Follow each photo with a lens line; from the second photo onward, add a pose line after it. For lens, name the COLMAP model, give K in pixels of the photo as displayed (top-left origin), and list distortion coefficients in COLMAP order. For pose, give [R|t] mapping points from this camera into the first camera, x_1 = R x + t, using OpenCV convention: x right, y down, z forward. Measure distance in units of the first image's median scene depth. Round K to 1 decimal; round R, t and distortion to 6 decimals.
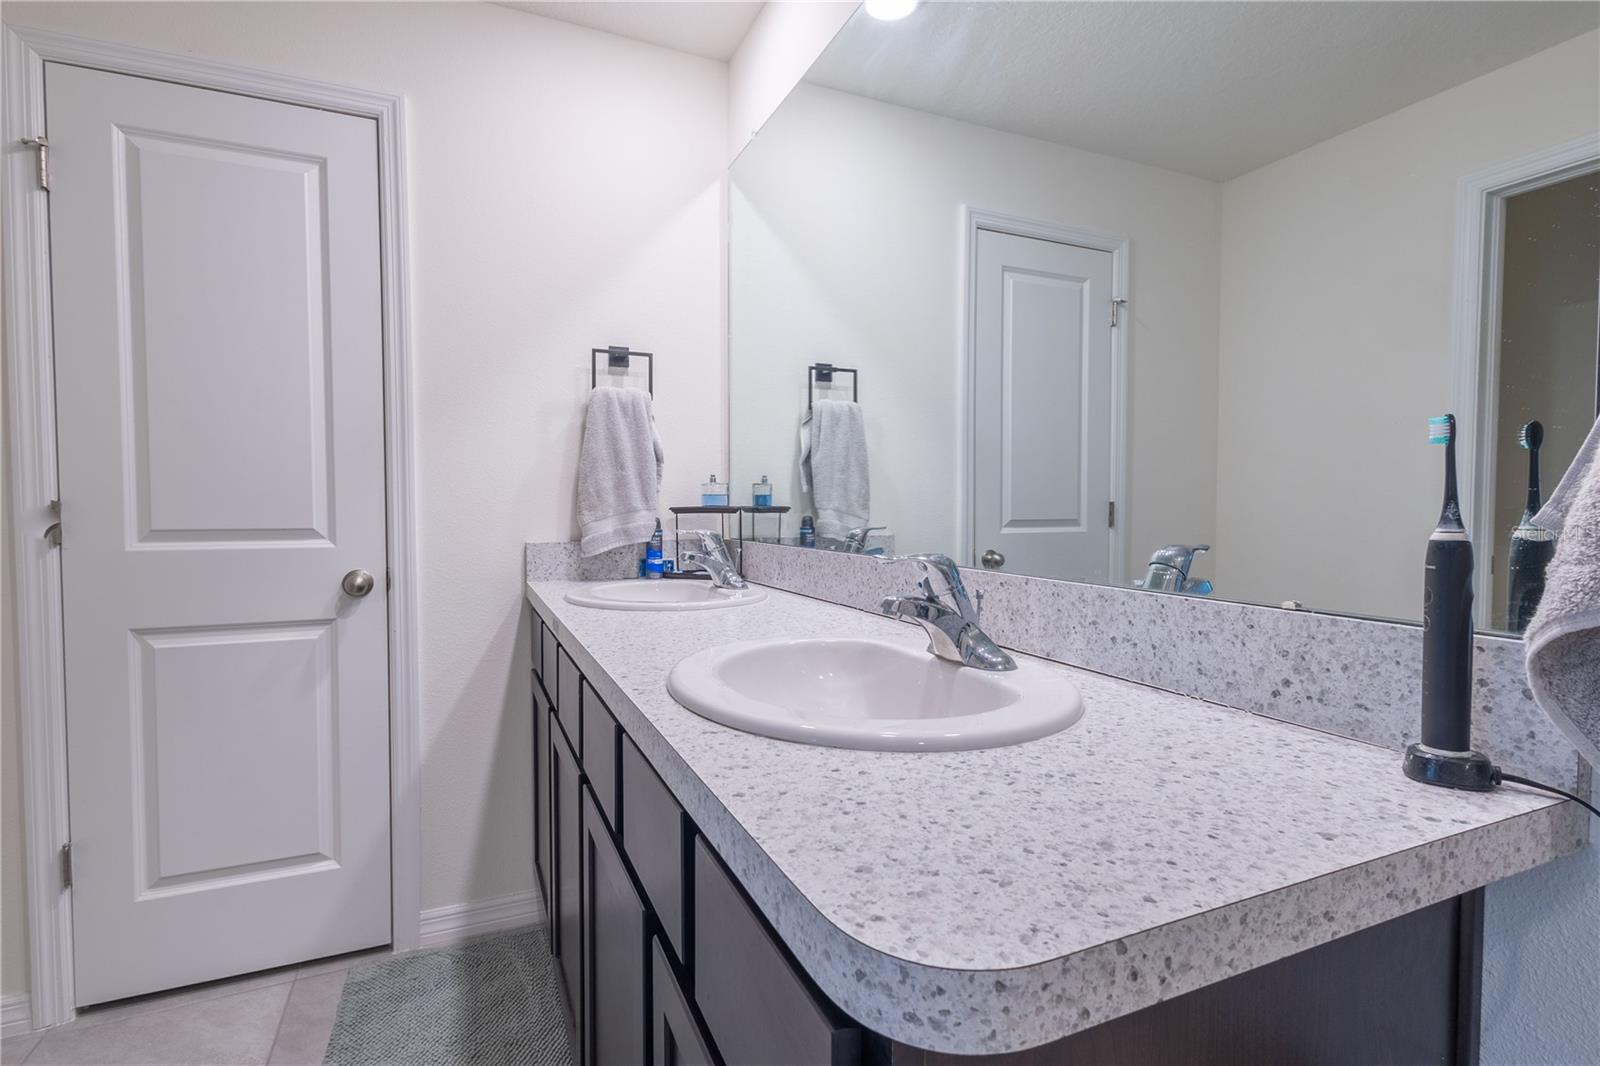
lens RADIAL K [[767.5, 0, 797.7], [0, 767.5, 527.8], [0, 0, 1]] dist [0.010866, 0.000301]
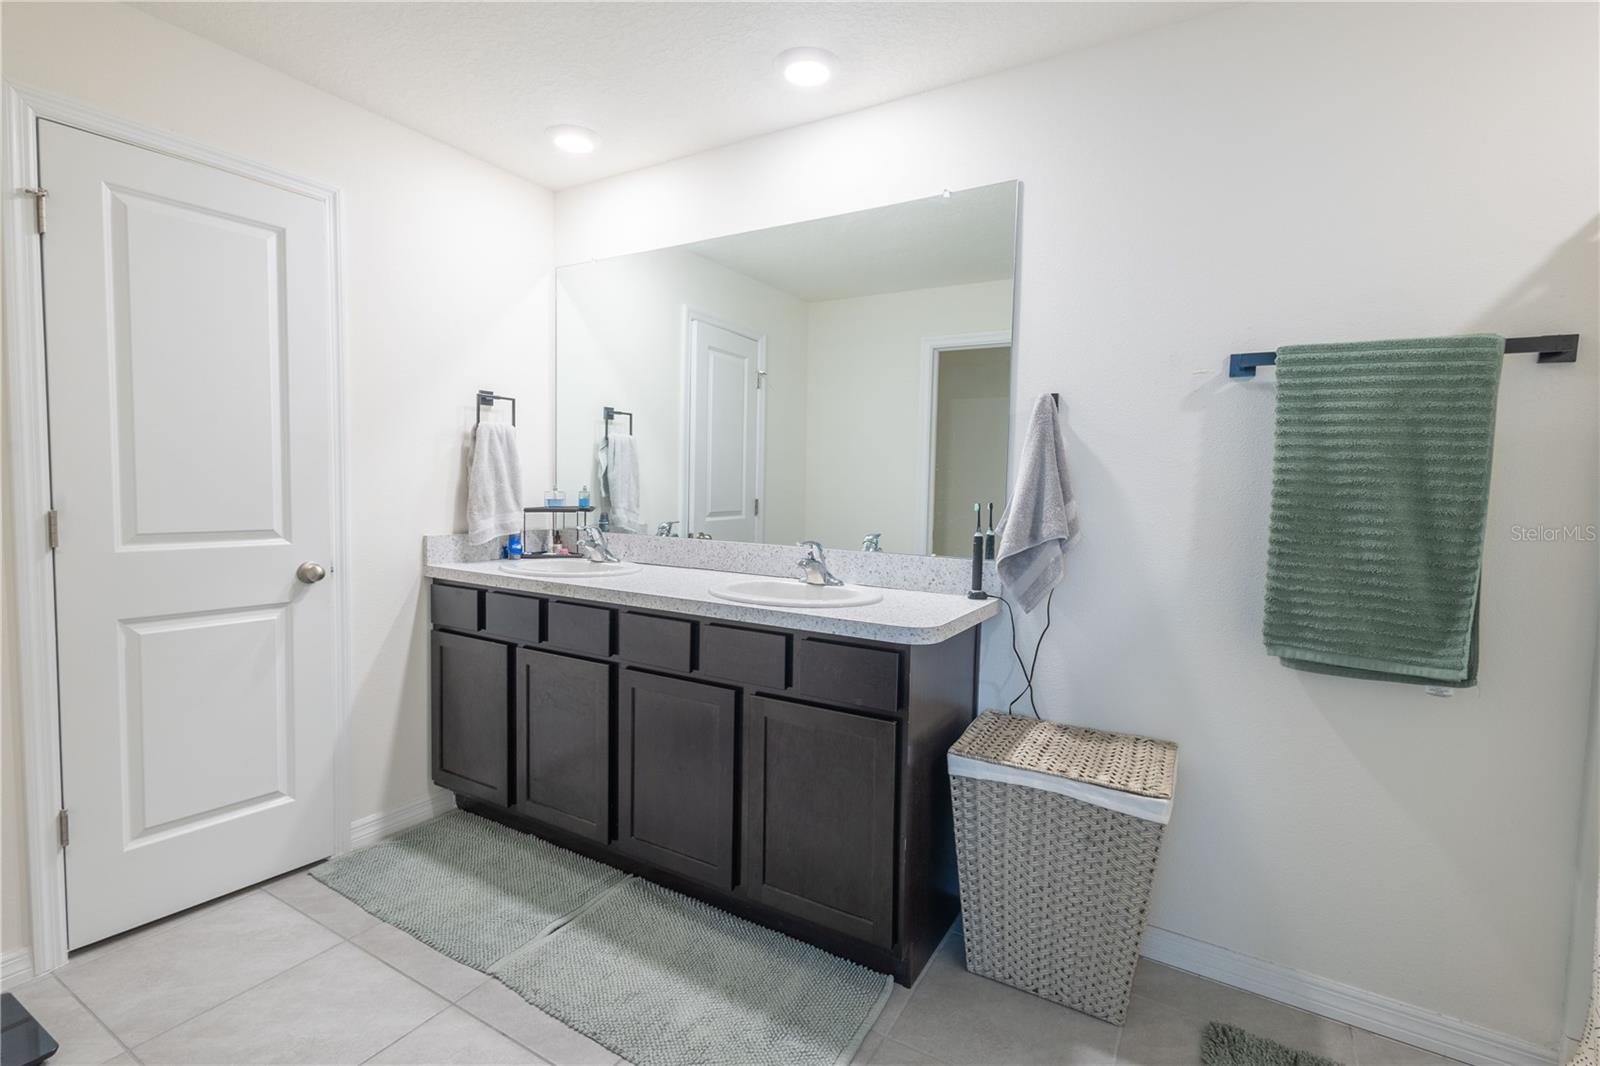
lens RADIAL K [[752.4, 0, 797.7], [0, 752.4, 531.9], [0, 0, 1]] dist [0.014904, -0.004339]
pose [[0.816640, -0.020792, 0.576772, -0.667849], [-0.004295, 0.999104, 0.042098, -0.051810], [-0.577131, -0.036856, 0.815819, -0.499573]]
